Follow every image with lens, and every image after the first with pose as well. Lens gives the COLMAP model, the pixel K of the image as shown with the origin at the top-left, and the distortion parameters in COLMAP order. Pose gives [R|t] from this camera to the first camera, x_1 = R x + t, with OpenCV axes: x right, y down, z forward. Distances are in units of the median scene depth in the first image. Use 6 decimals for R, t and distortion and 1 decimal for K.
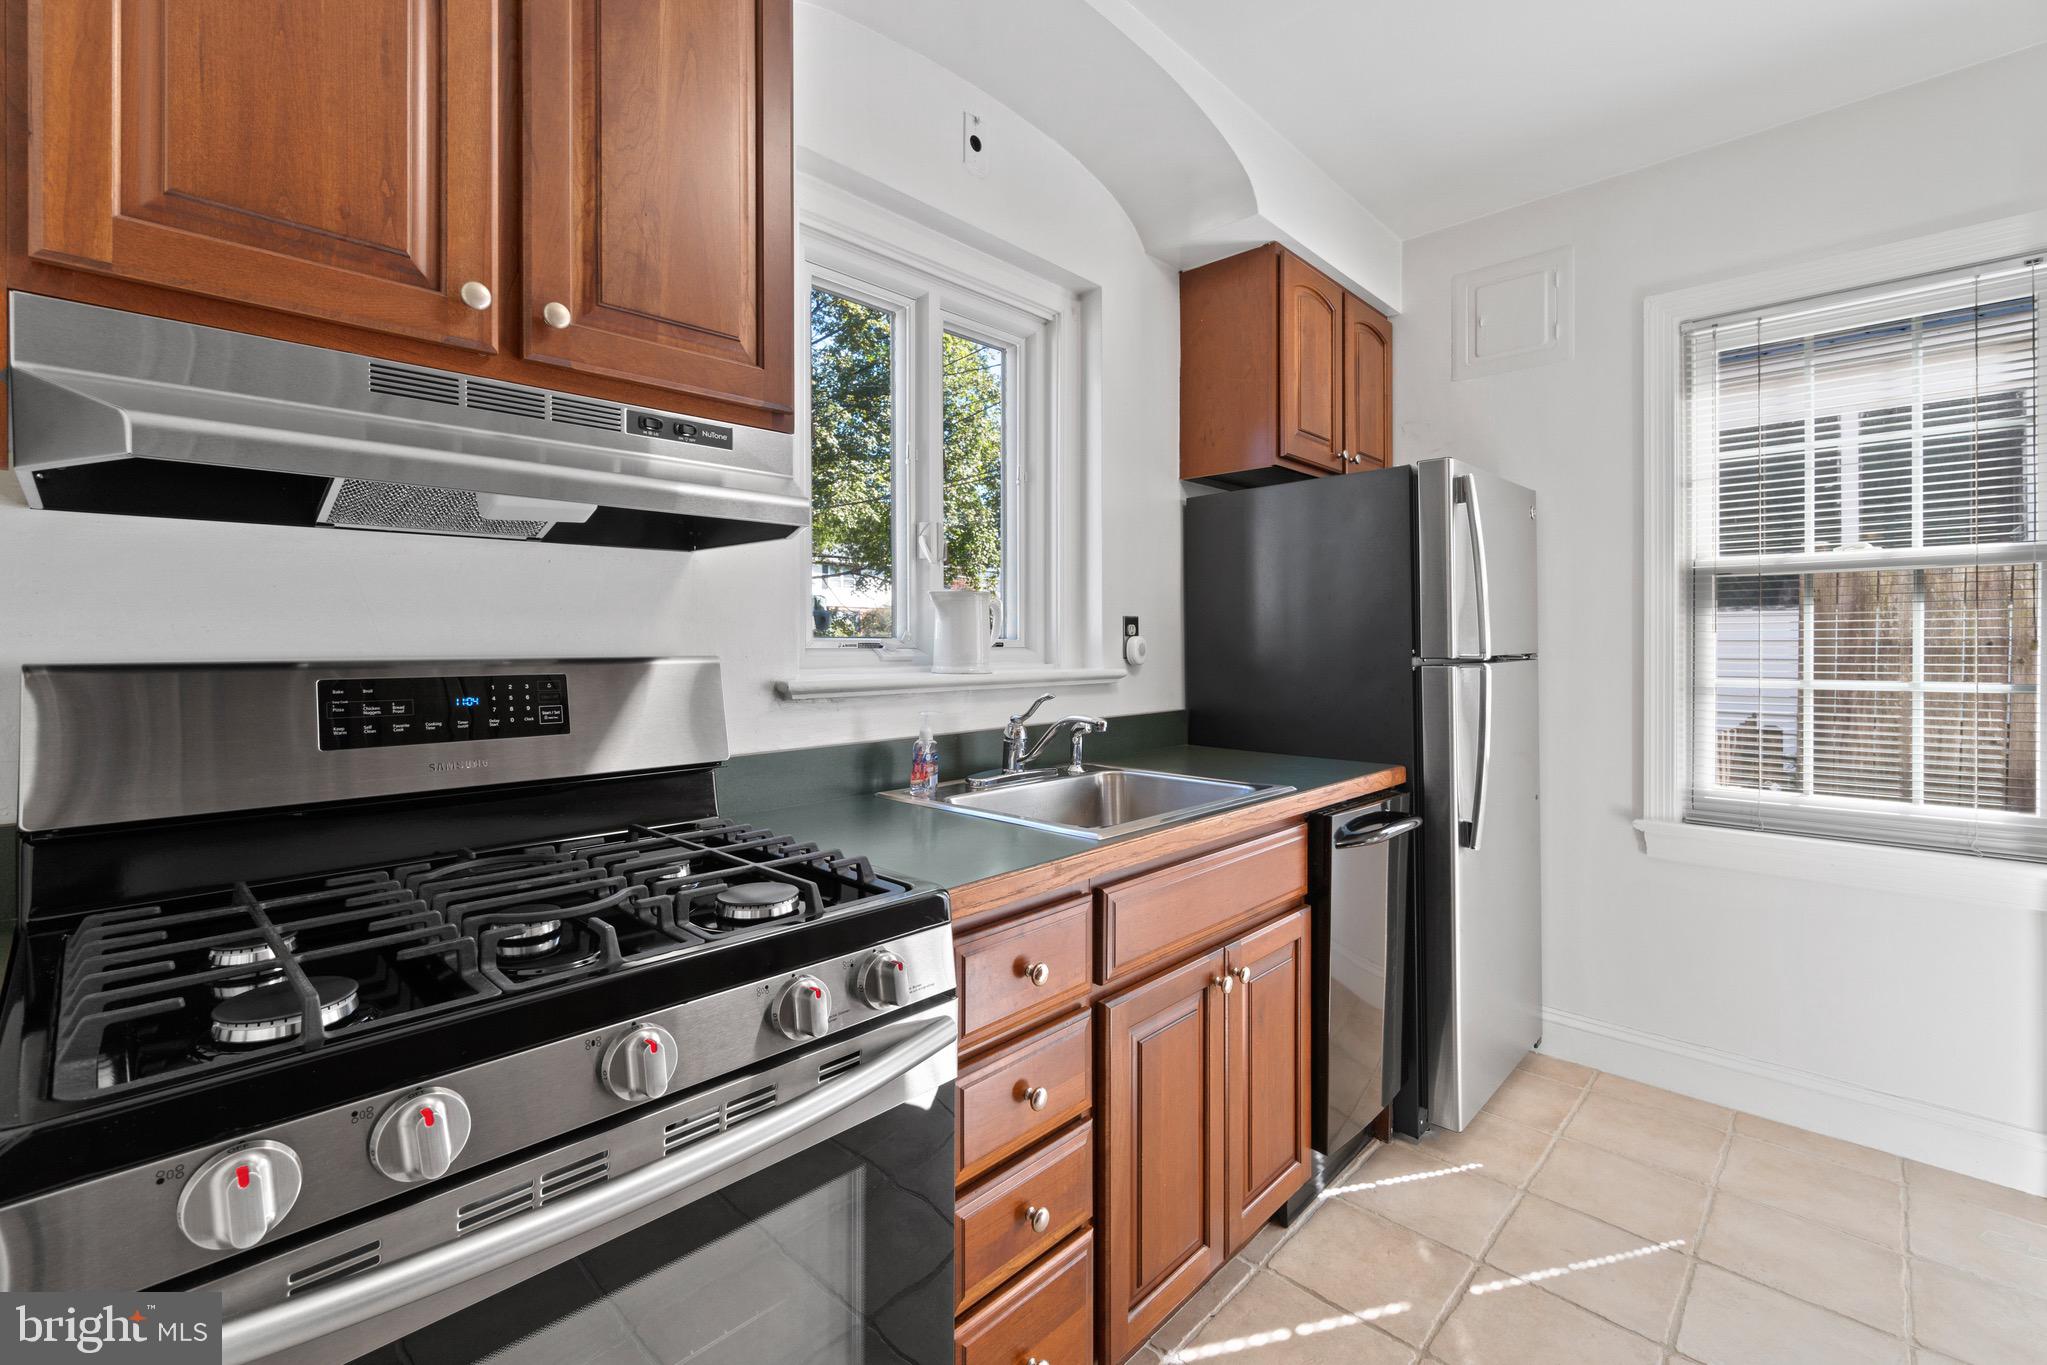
lens RADIAL K [[875.1, 0, 1025.8], [0, 875.1, 642.8], [0, 0, 1]] dist [-0.002232, 0.002464]
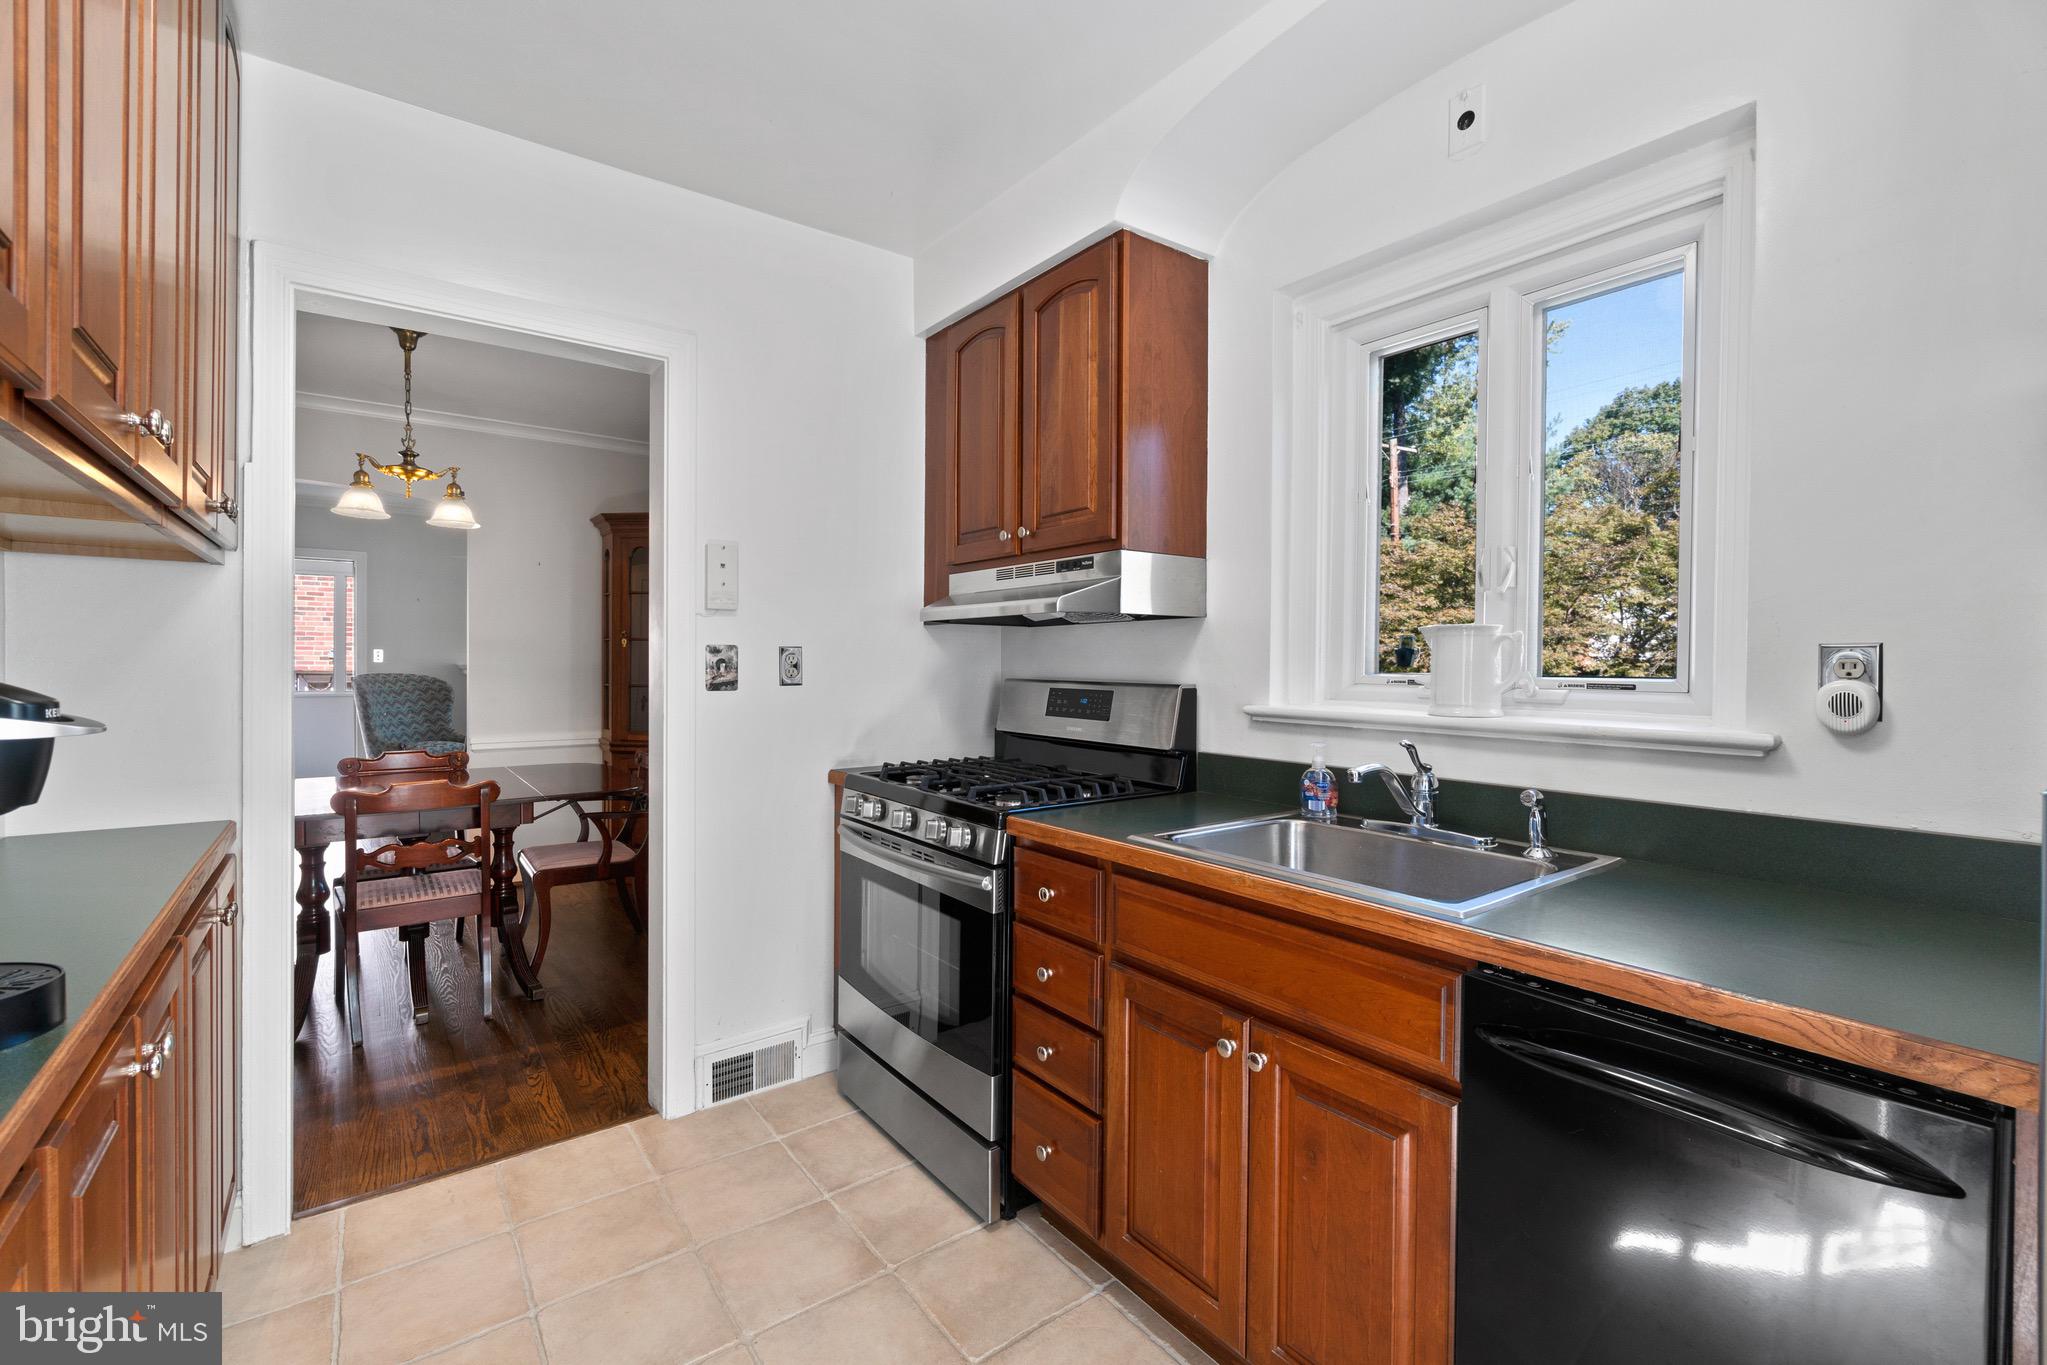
lens RADIAL K [[875.1, 0, 1005.5], [0, 875.1, 674.8], [0, 0, 1]] dist [-0.002232, 0.002464]
pose [[-0.172868, 0.011844, -0.984874, 0.731145], [-0.008342, 0.999874, 0.013489, -0.011825], [0.984910, 0.010548, -0.172748, 0.564429]]
